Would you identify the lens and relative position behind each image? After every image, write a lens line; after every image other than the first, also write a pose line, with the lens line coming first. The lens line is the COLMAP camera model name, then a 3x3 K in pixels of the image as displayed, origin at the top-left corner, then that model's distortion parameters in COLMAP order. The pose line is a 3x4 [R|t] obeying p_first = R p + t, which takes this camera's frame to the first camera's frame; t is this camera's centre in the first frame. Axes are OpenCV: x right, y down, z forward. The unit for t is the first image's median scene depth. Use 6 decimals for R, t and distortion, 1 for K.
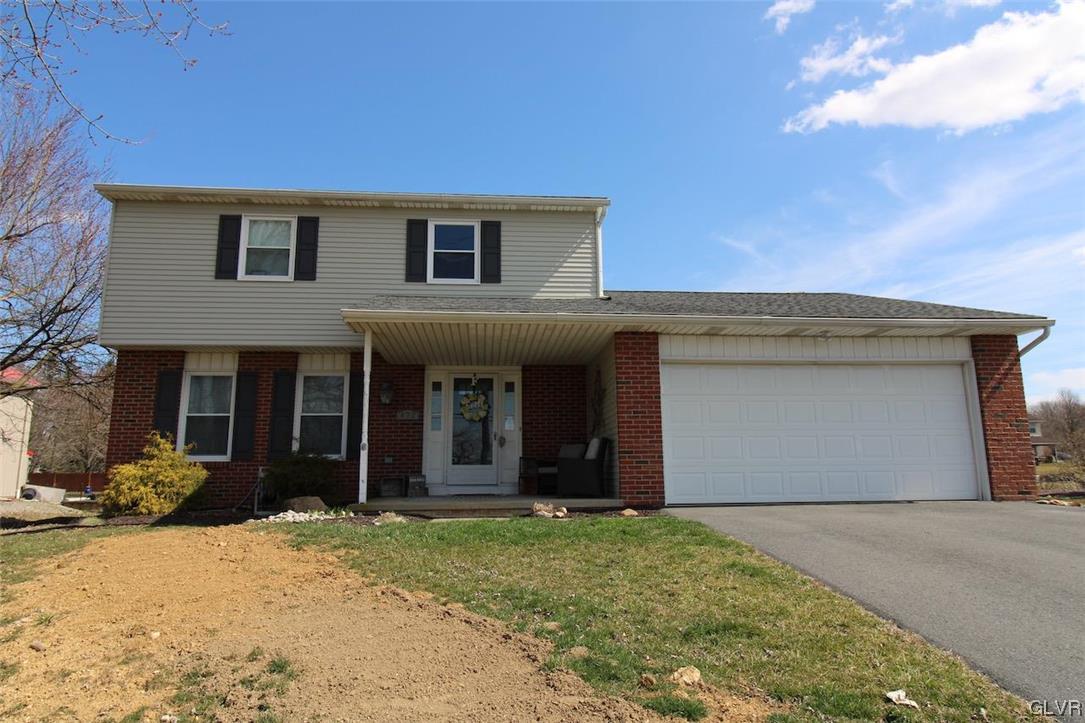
lens RADIAL K [[714.6, 0, 549.1], [0, 714.6, 345.3], [0, 0, 1]] dist [0.008747, -0.000922]
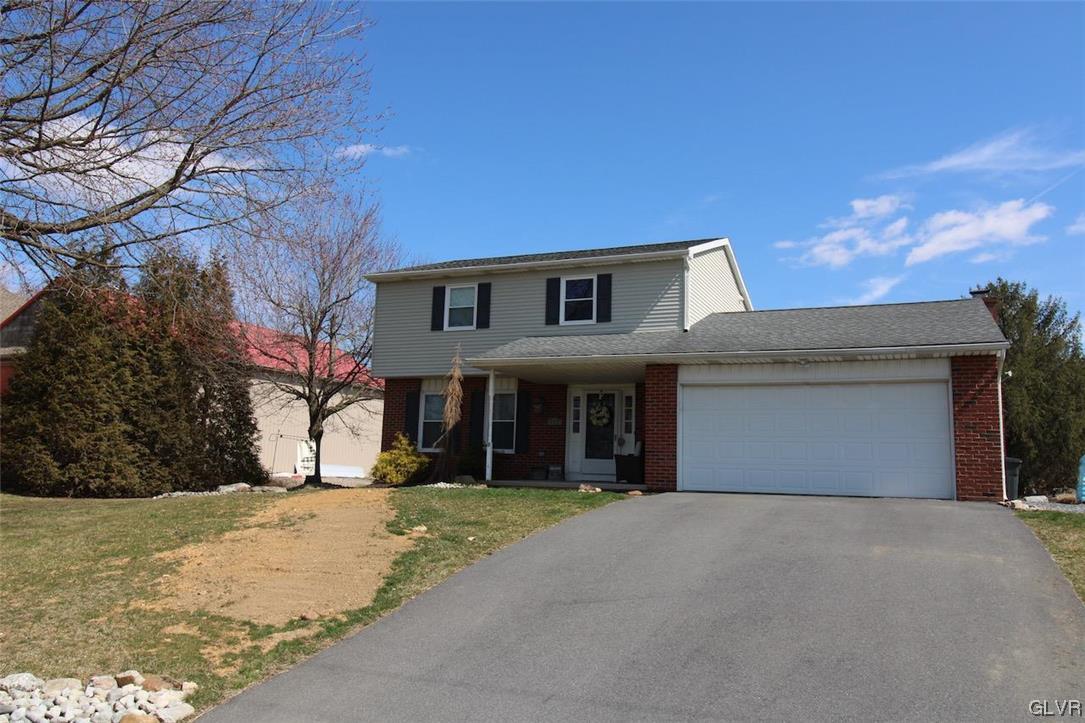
lens RADIAL K [[858.0, 0, 546.4], [0, 858.0, 346.5], [0, 0, 1]] dist [0.010081, 0.005537]
pose [[0.871076, -0.038342, -0.489649, 0.608951], [0.053729, 0.998404, 0.017402, -0.076631], [0.488200, -0.041467, 0.871746, -0.441817]]
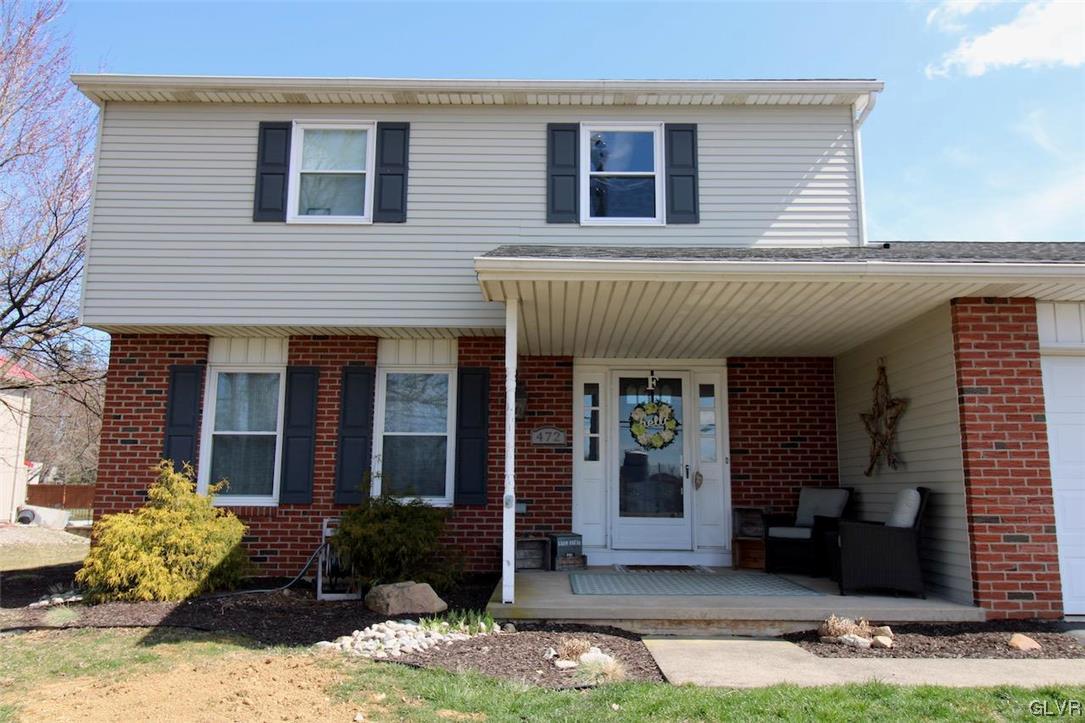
lens RADIAL K [[858.0, 0, 546.4], [0, 858.0, 346.5], [0, 0, 1]] dist [0.010081, 0.005537]
pose [[0.994873, 0.000036, -0.101134, -0.125427], [0.001834, 0.999829, 0.018391, 0.004811], [0.101117, -0.018482, 0.994703, 0.255366]]
